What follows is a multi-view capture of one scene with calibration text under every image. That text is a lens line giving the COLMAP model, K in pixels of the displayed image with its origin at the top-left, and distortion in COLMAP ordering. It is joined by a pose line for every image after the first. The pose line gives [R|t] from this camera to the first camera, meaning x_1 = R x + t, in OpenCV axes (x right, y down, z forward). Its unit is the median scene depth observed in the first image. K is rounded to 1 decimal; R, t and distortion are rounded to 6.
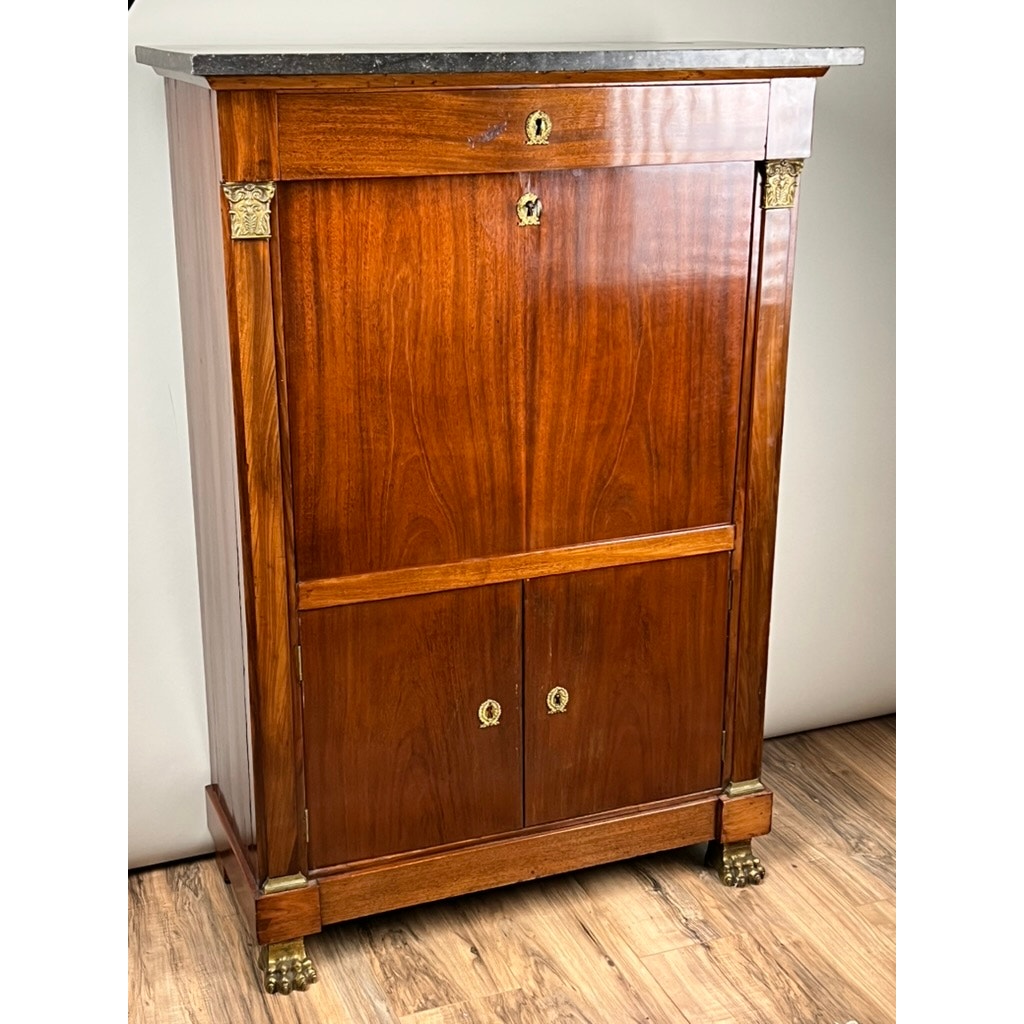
lens RADIAL K [[1521.2, 0, 519.3], [0, 1521.2, 532.1], [0, 0, 1]] dist [0.117718, 0.000000]
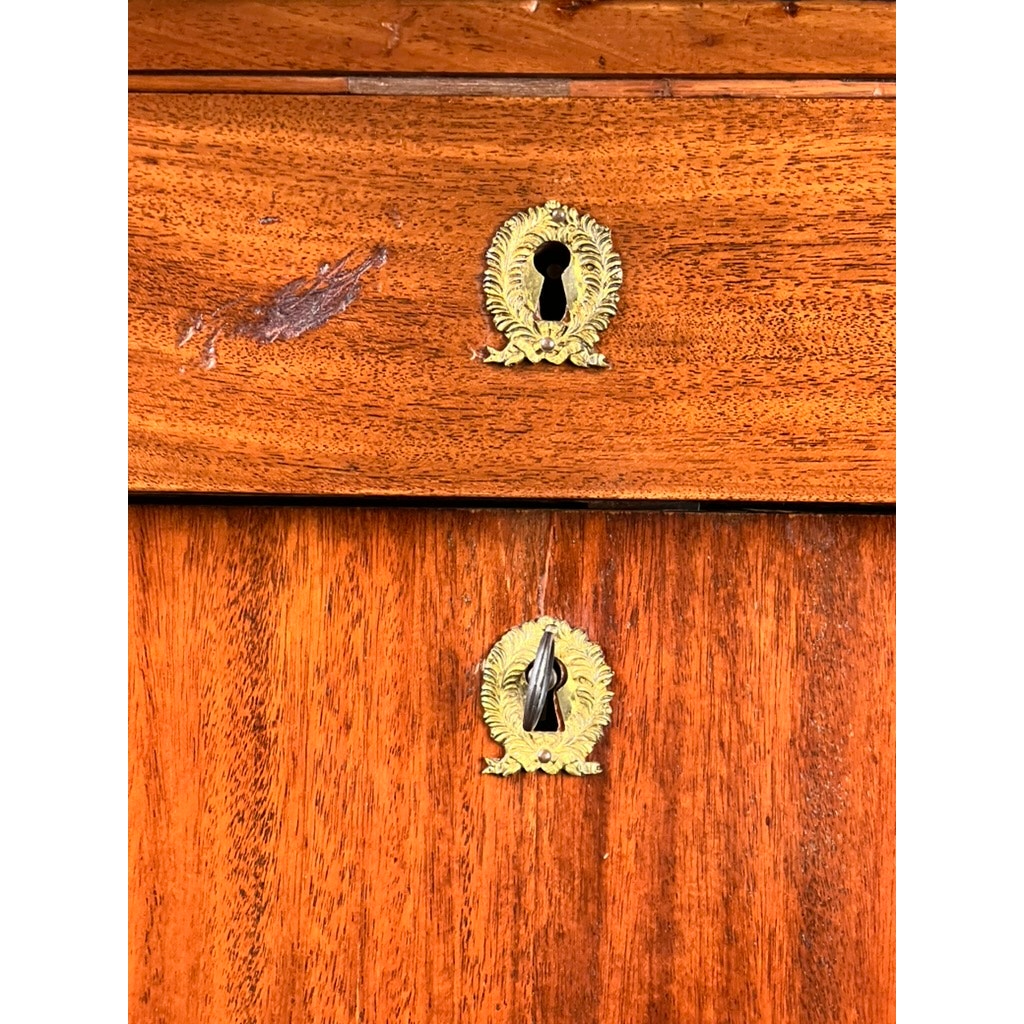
lens RADIAL K [[2300.2, 0, 514.7], [0, 2300.2, 514.4], [0, 0, 1]] dist [0.181142, 0.000000]
pose [[0.912618, 0.002676, -0.408805, 0.117017], [-0.151747, 0.930756, -0.332667, -0.123397], [0.379607, 0.365632, 0.849830, 0.683263]]
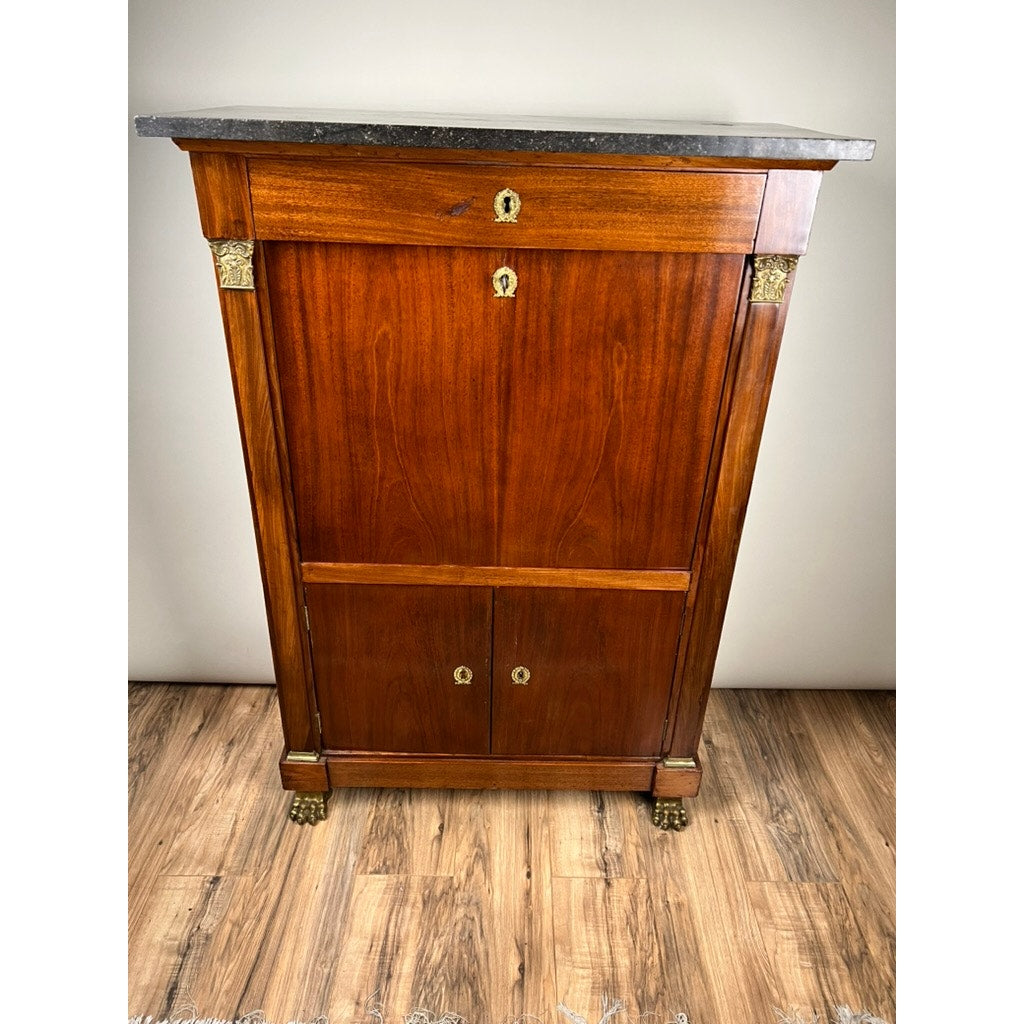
lens RADIAL K [[773.7, 0, 512.4], [0, 773.7, 509.8], [0, 0, 1]] dist [0.046917, -0.055466]
pose [[0.930416, 0.200090, -0.307065, 0.196222], [-0.146623, 0.971067, 0.188497, -0.148295], [0.335897, -0.130358, 0.932834, 0.439485]]
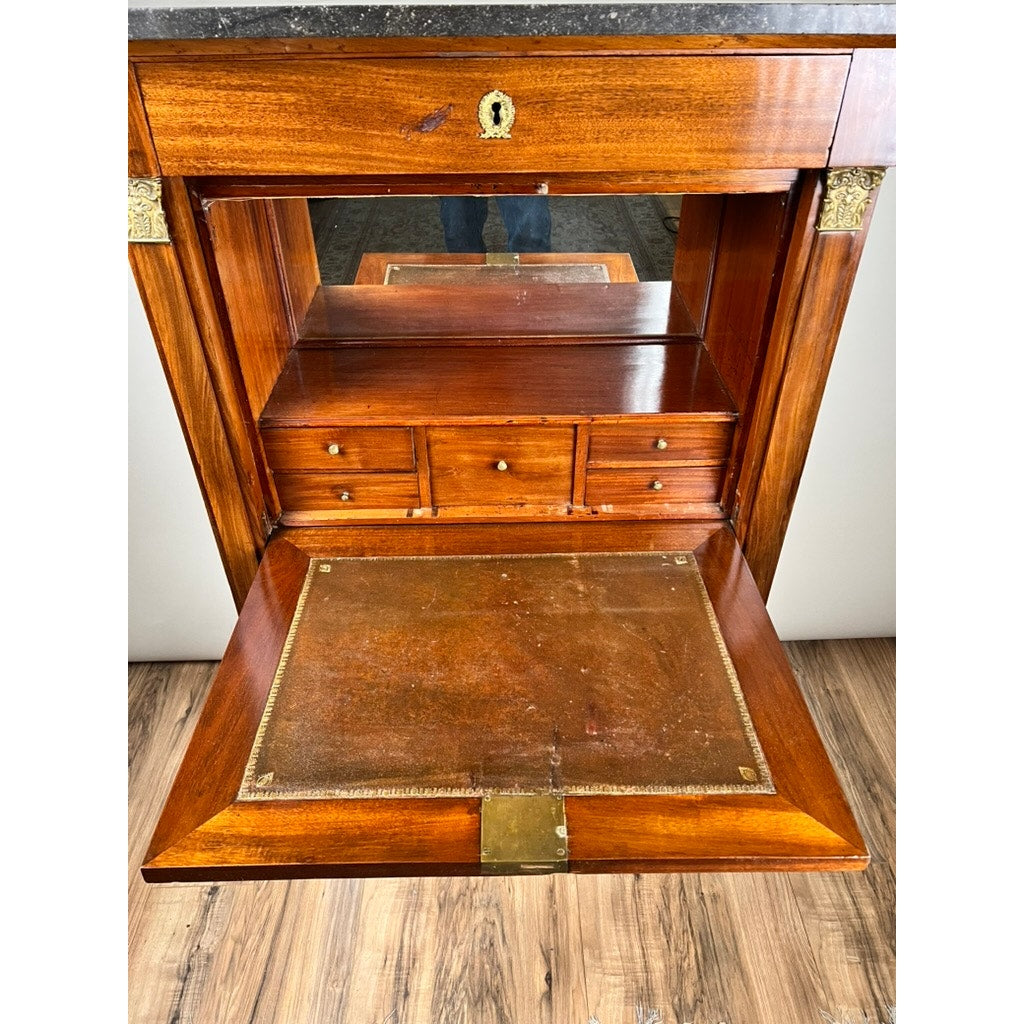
lens RADIAL K [[773.7, 0, 516.1], [0, 773.7, 518.0], [0, 0, 1]] dist [0.046917, -0.055466]
pose [[0.939615, 0.204684, -0.274277, 0.151812], [-0.107054, 0.937003, 0.332512, -0.186049], [0.325059, -0.283071, 0.902335, 0.540800]]
